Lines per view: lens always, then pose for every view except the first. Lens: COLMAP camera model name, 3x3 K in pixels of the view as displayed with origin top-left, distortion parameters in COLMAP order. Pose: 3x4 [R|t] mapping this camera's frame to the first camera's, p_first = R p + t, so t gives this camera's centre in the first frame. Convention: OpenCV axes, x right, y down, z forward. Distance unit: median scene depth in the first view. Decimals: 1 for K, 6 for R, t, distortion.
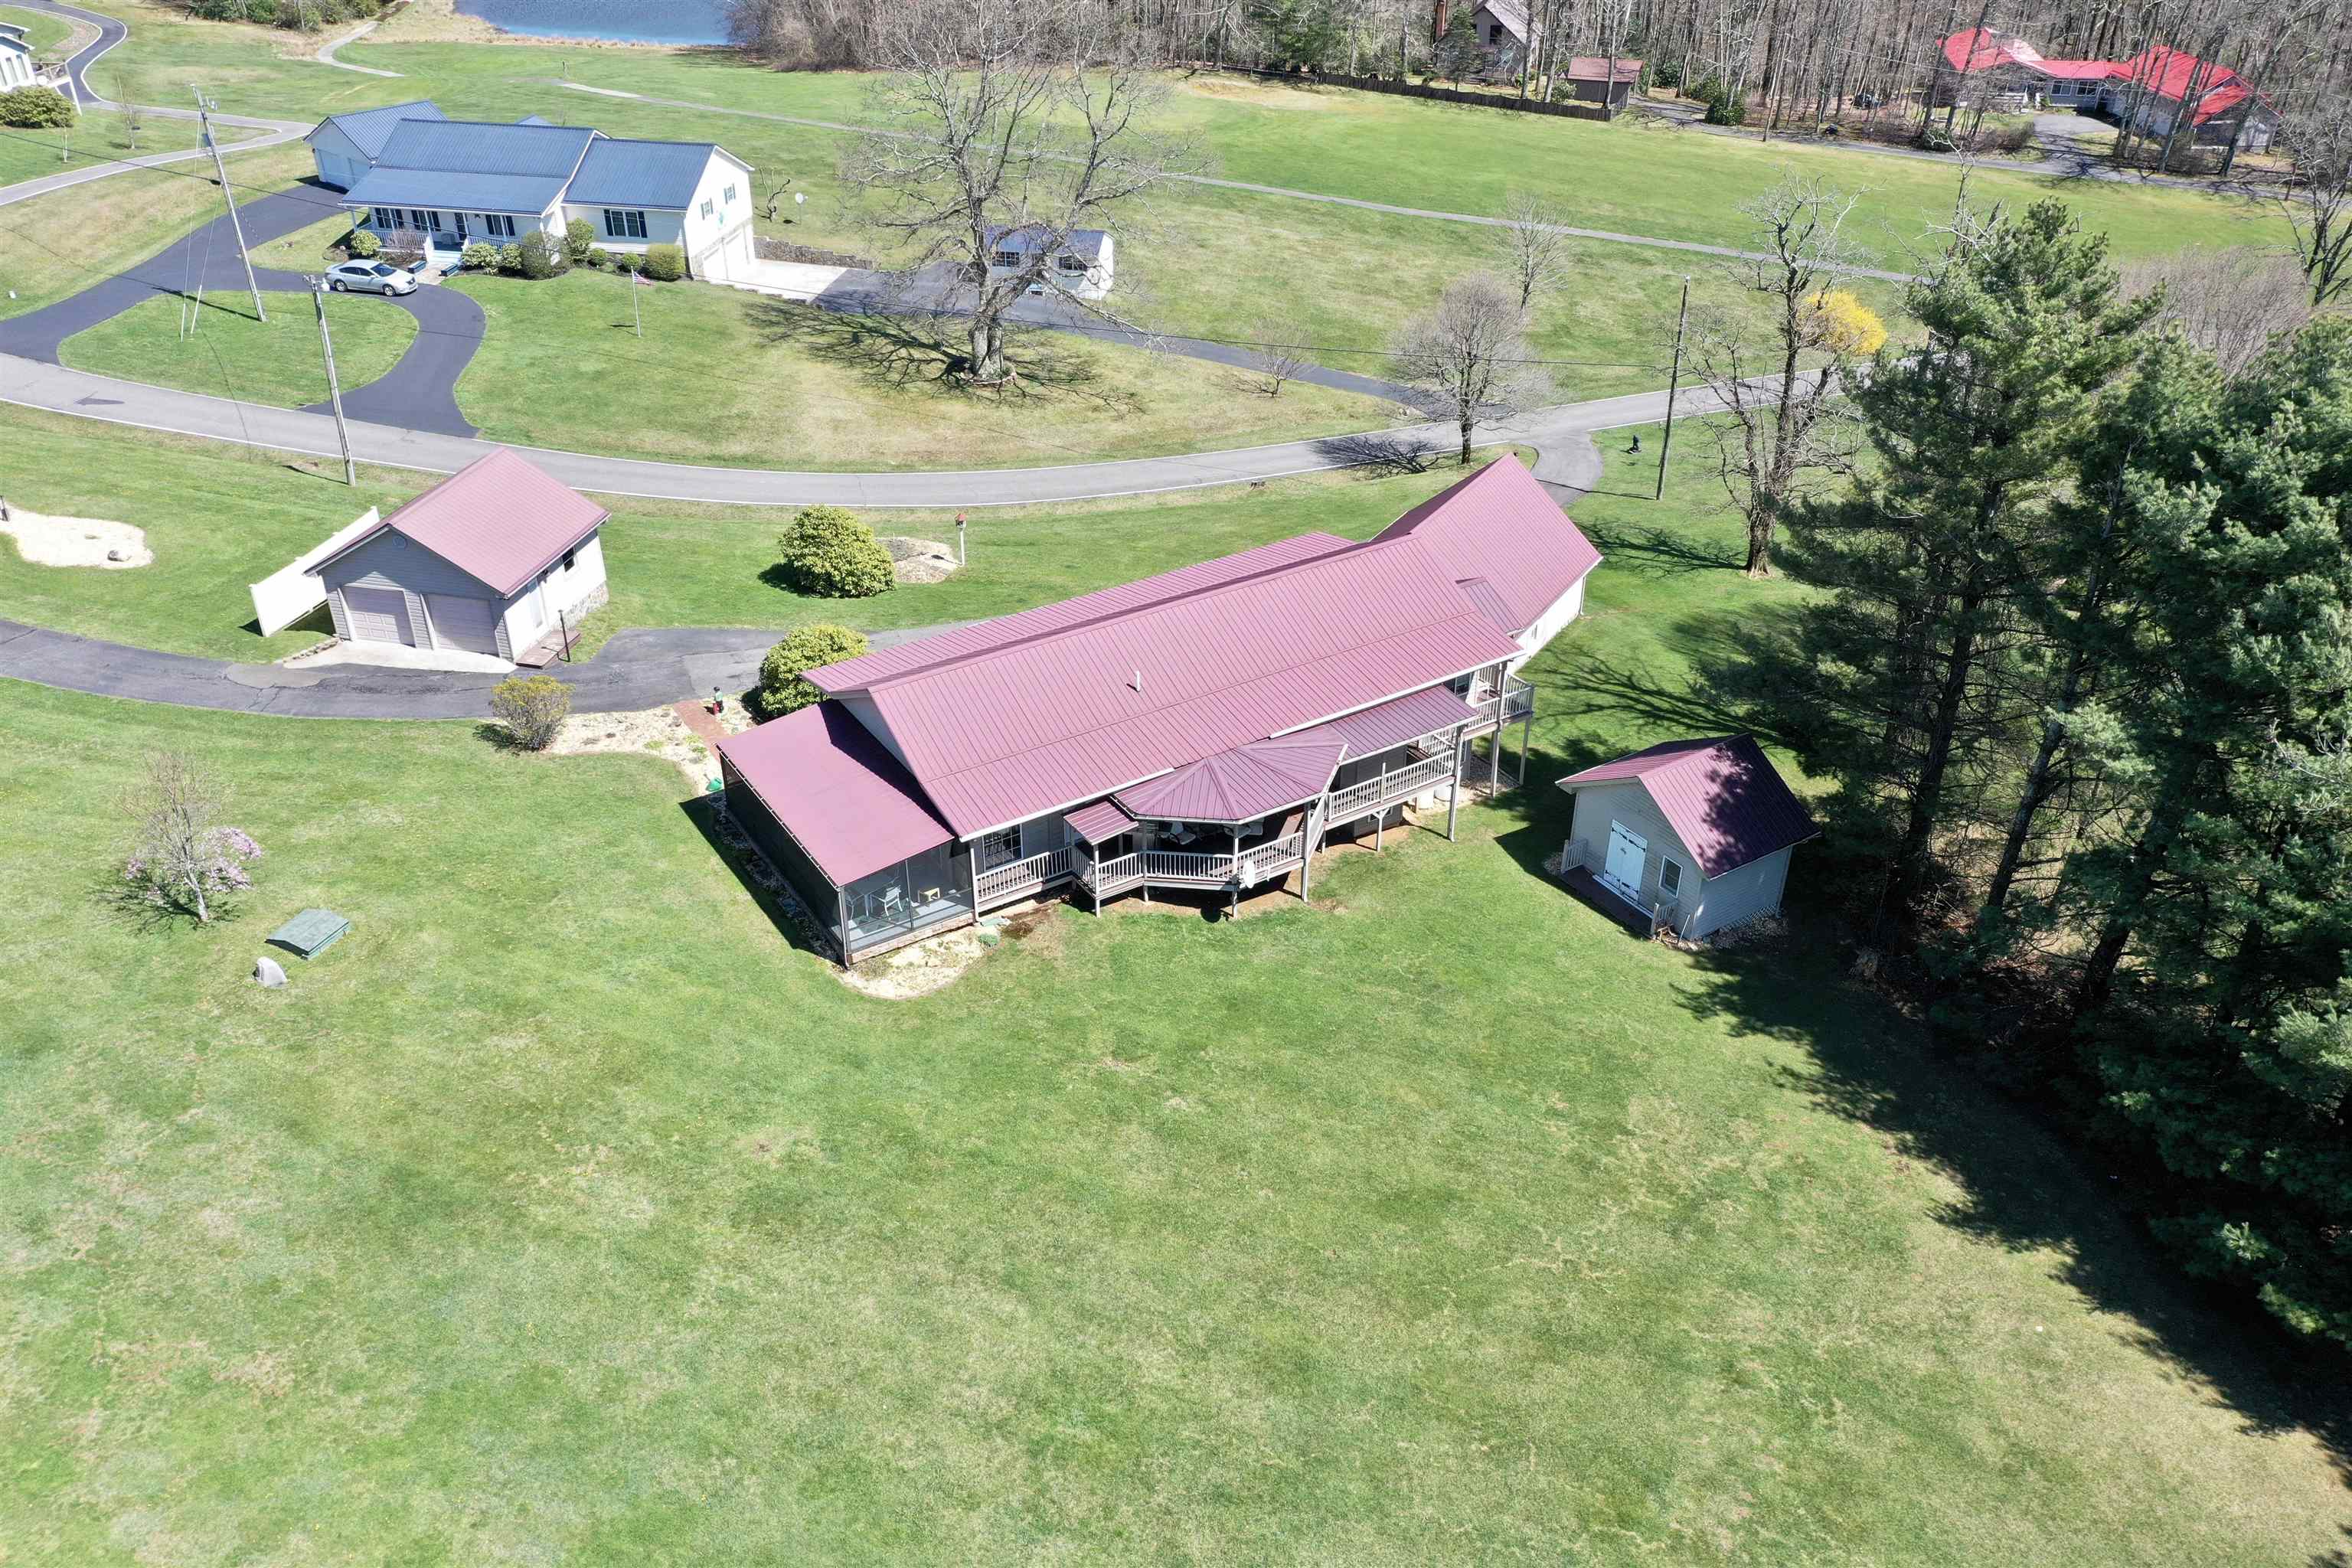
lens RADIAL K [[1877.7, 0, 1182.4], [0, 1877.7, 781.4], [0, 0, 1]] dist [0.025326, 0.002084]
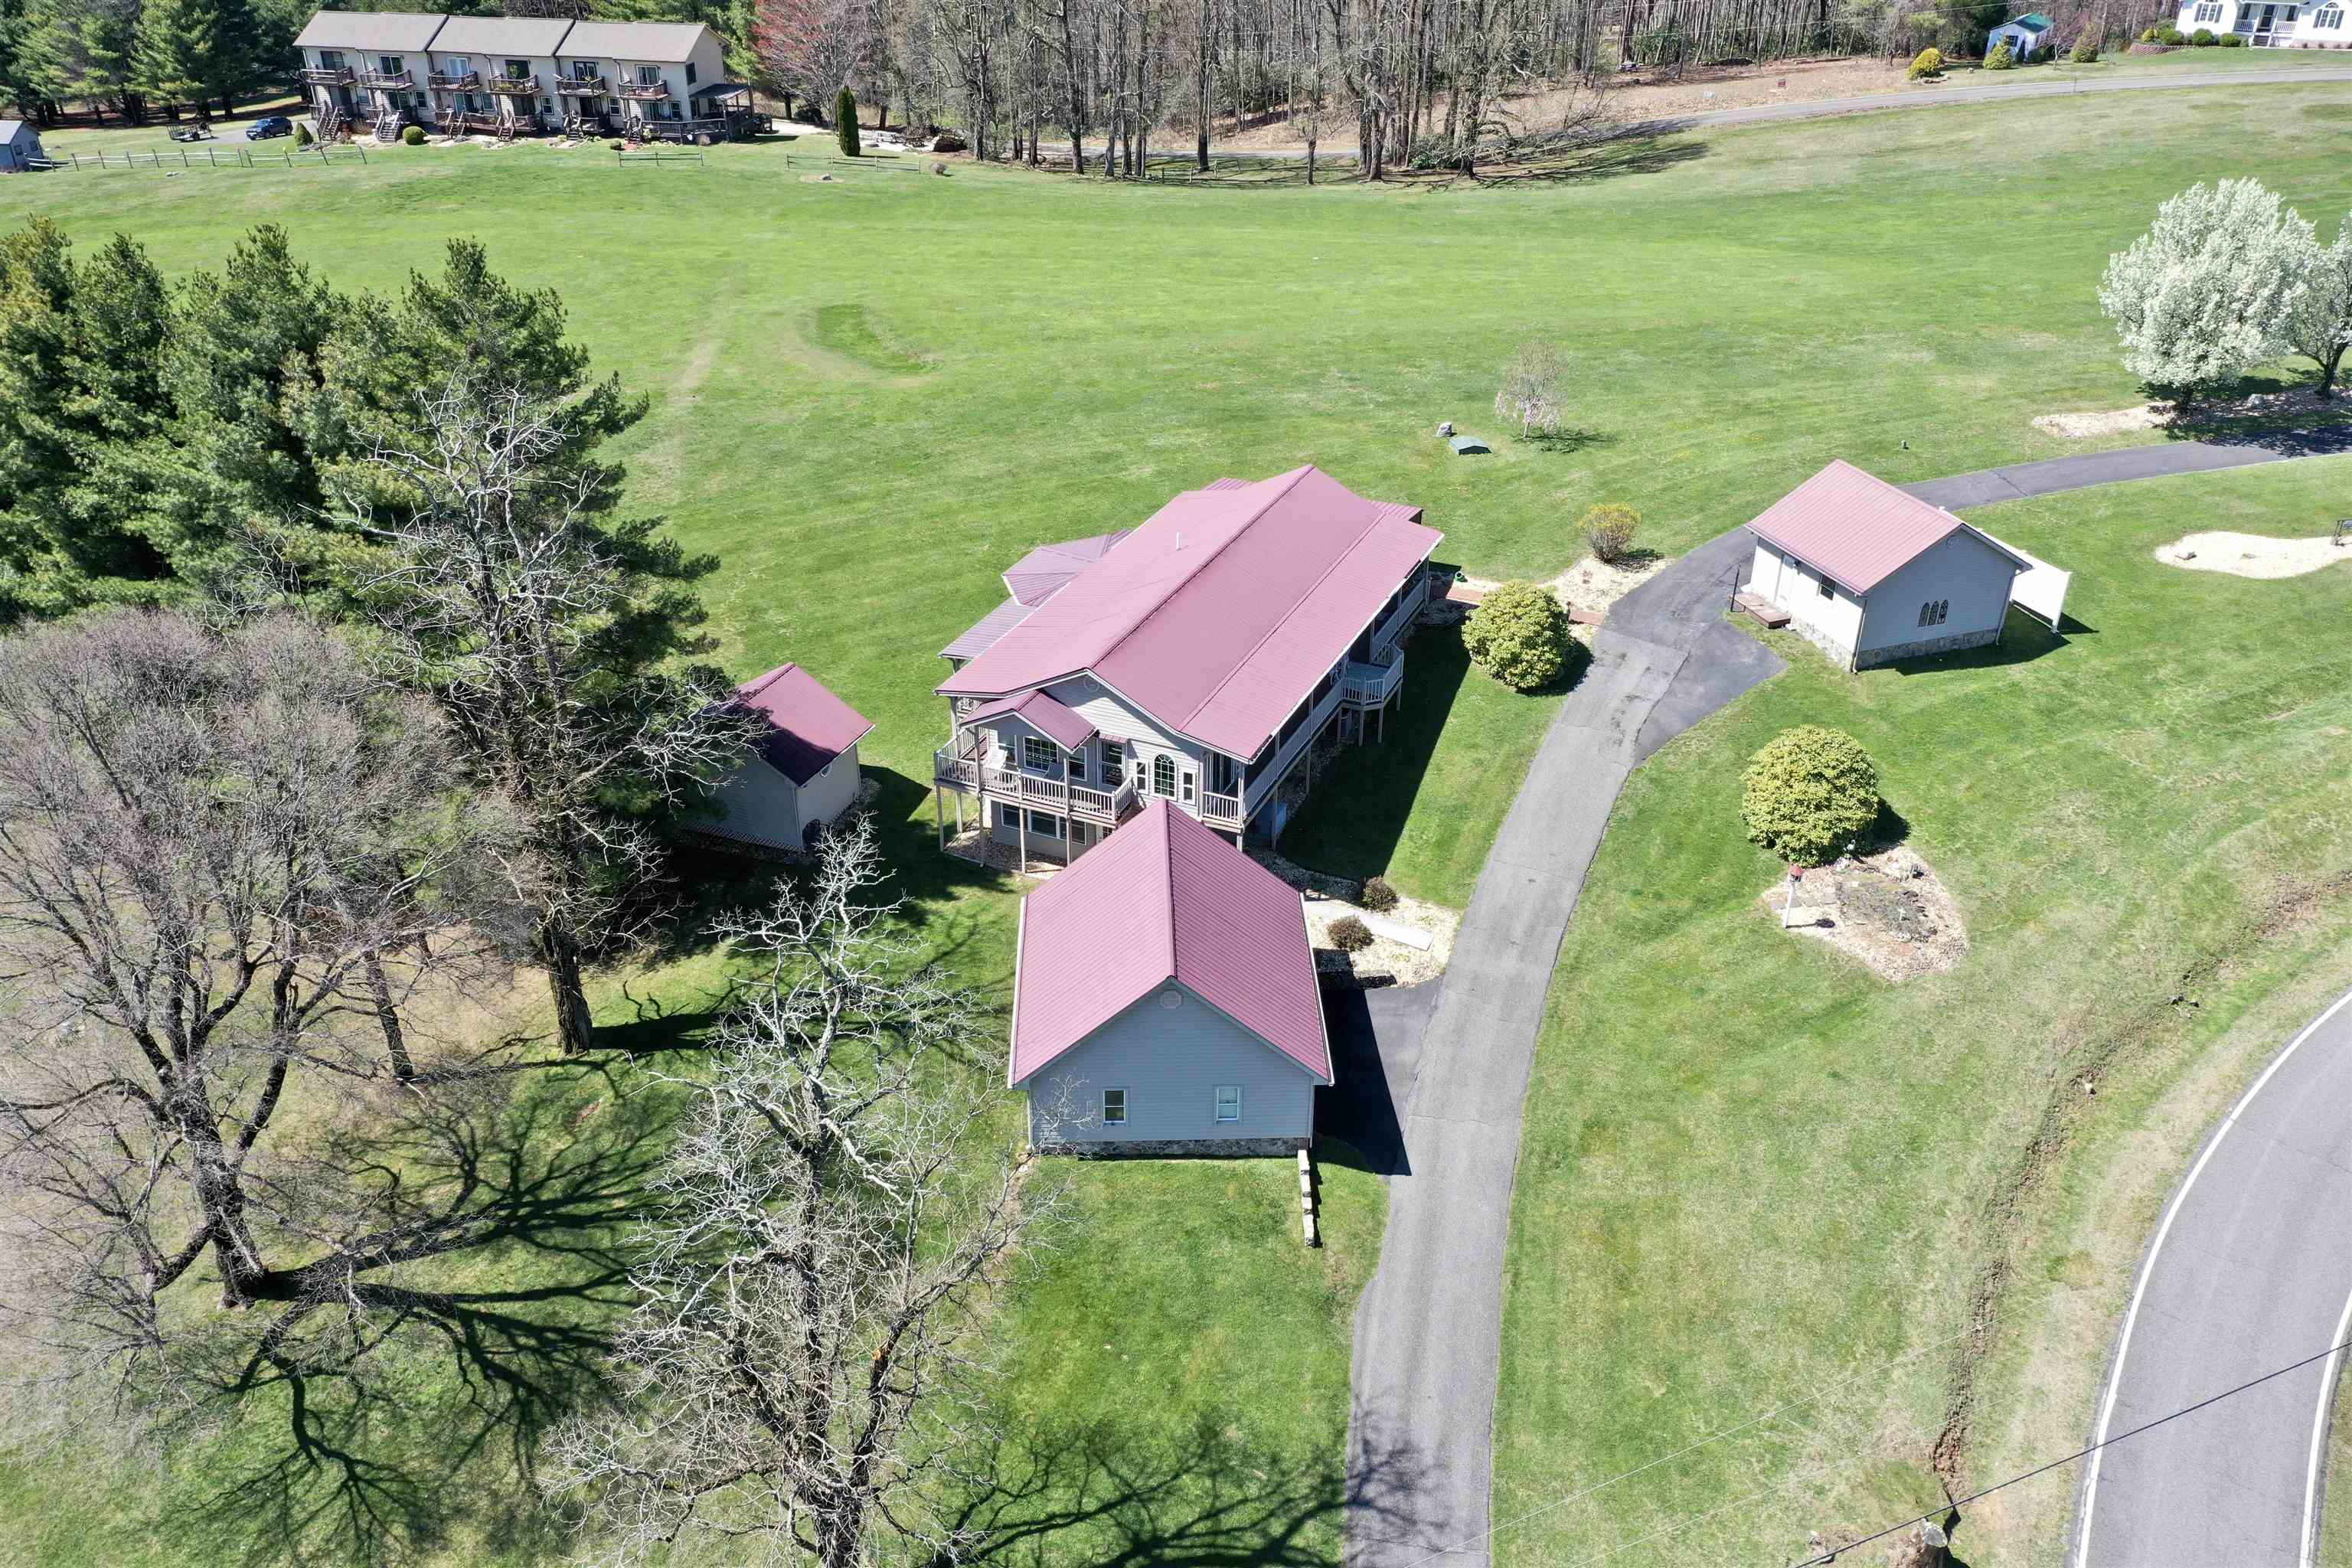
lens RADIAL K [[1877.7, 0, 1182.4], [0, 1877.7, 781.4], [0, 0, 1]] dist [0.025326, 0.002084]
pose [[-0.833422, 0.270025, -0.482177, 0.501232], [-0.290370, 0.528395, 0.797800, -0.781735], [0.470206, 0.804913, -0.361968, 1.279938]]
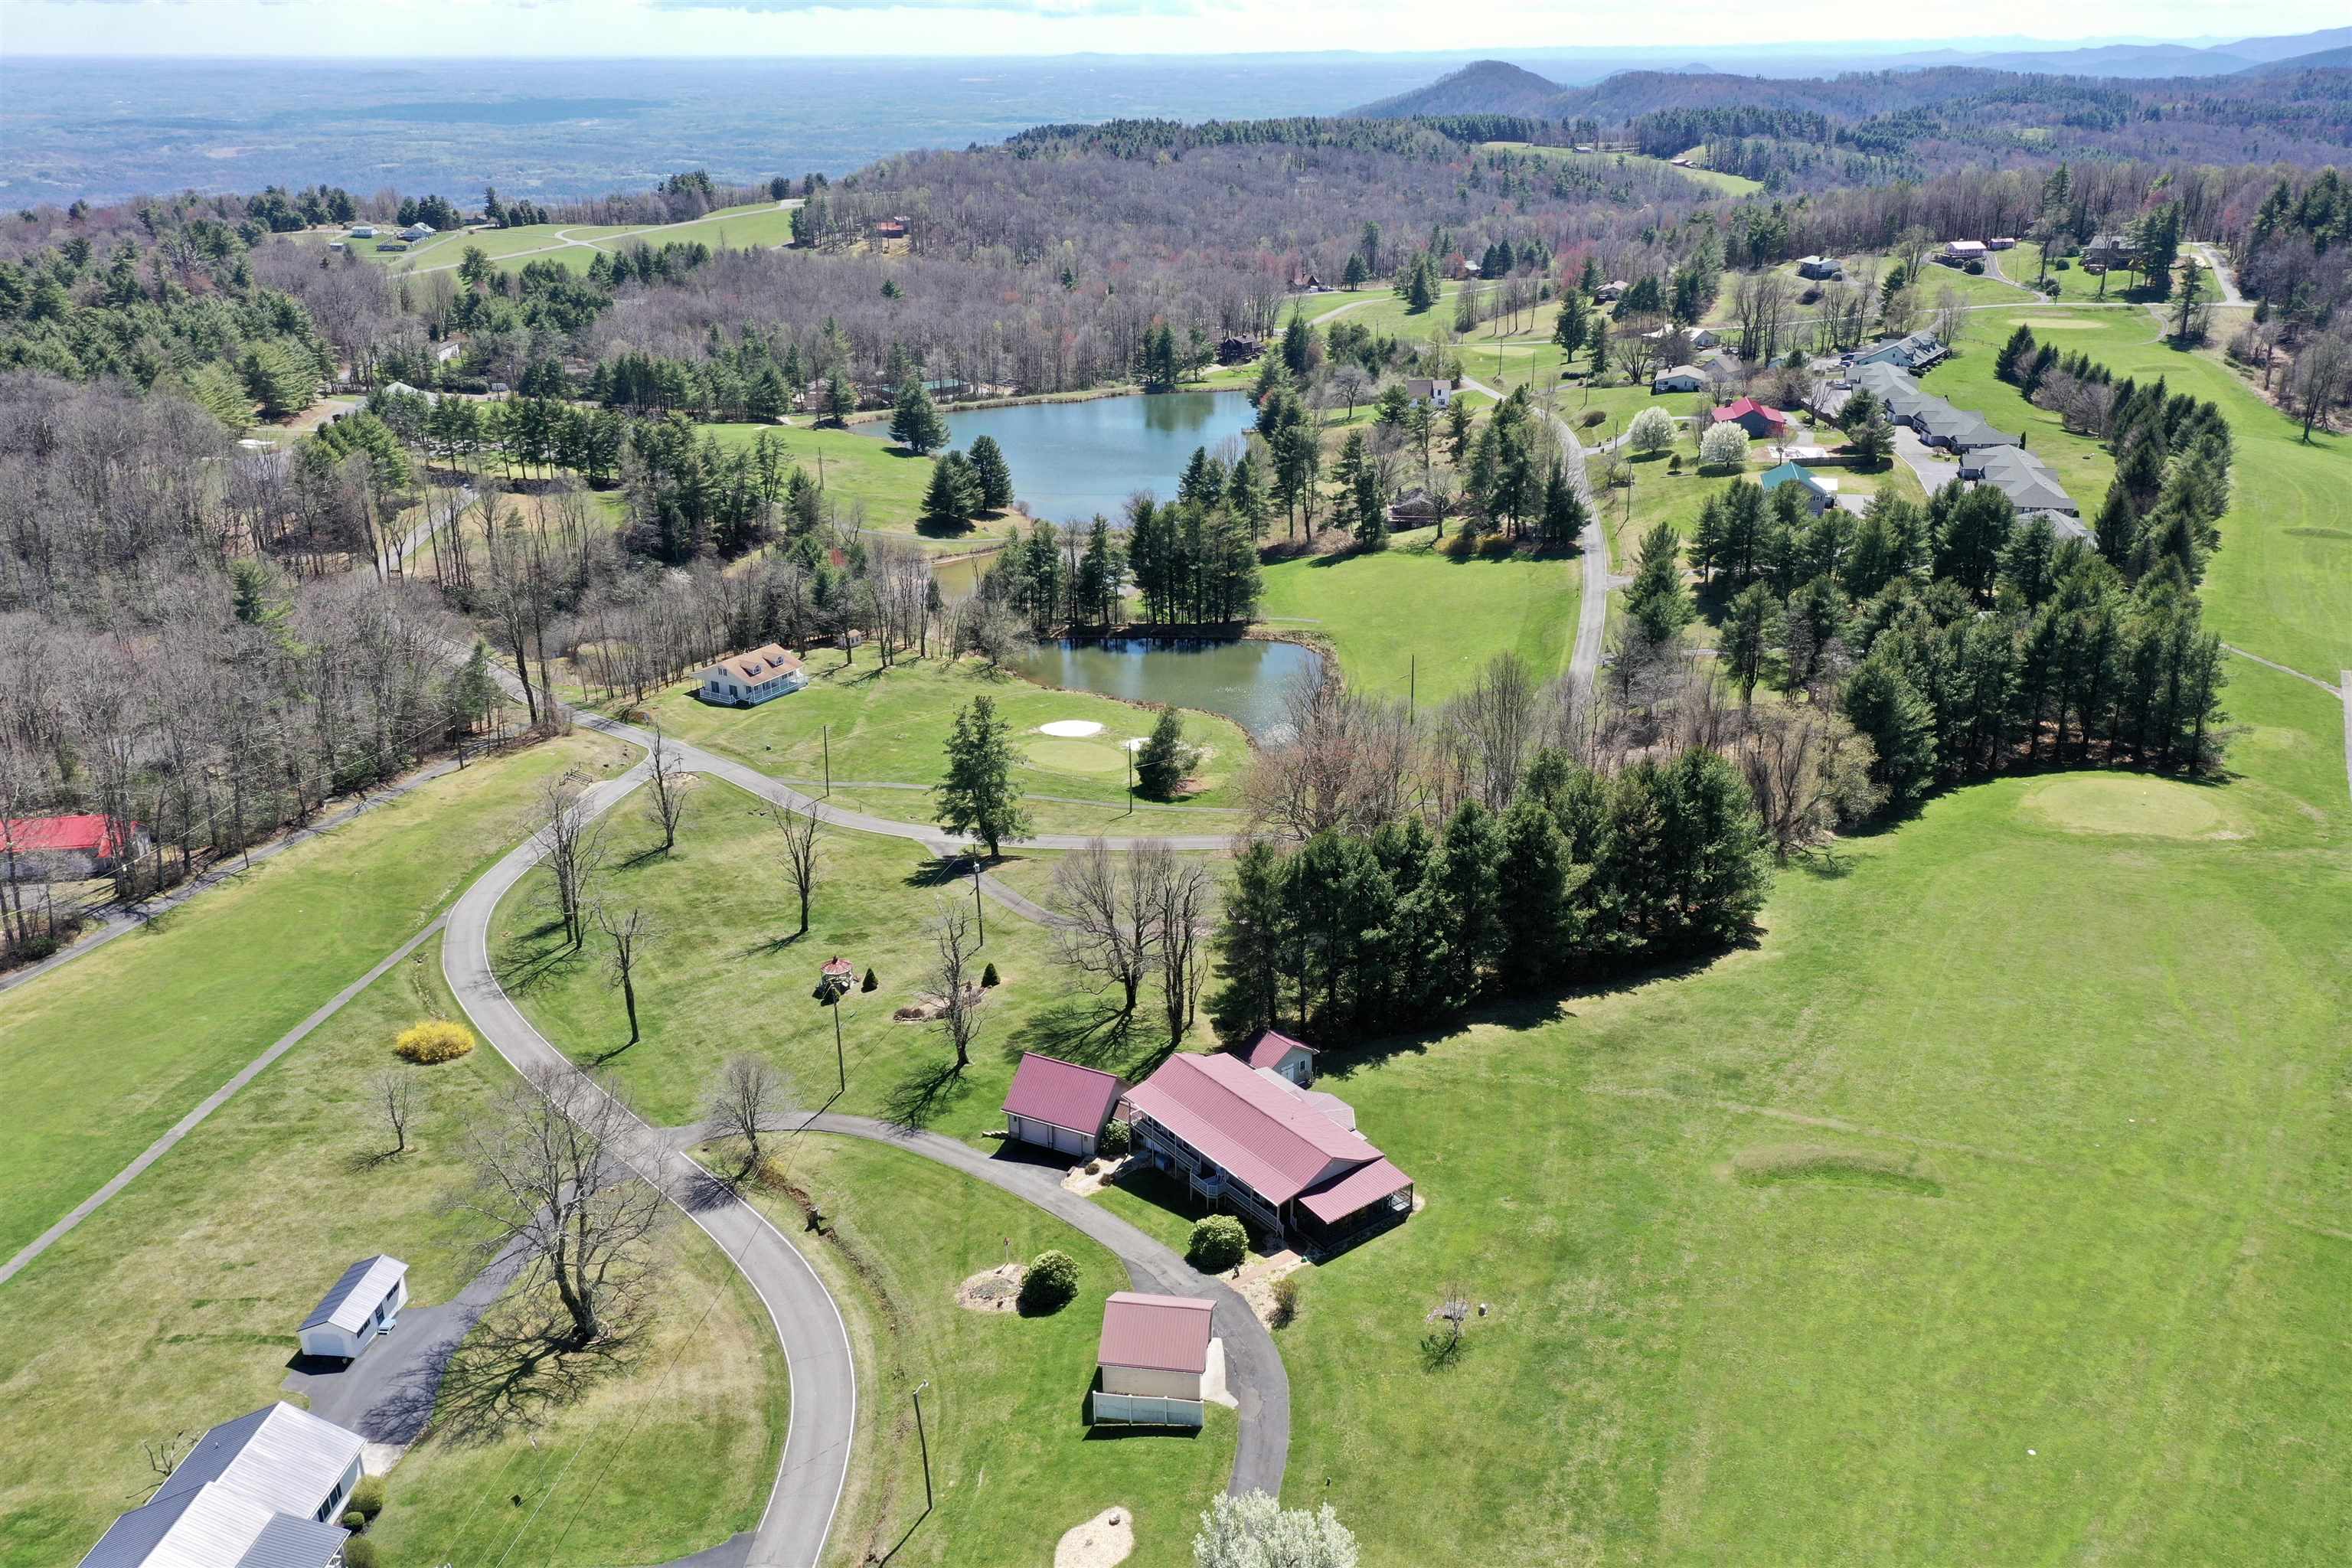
lens RADIAL K [[1877.7, 0, 1182.4], [0, 1877.7, 781.4], [0, 0, 1]] dist [0.025326, 0.002084]
pose [[-0.085529, -0.367970, 0.925896, -1.901828], [0.524297, 0.773605, 0.355877, -1.197143], [-0.847229, 0.515882, 0.126760, 0.438731]]
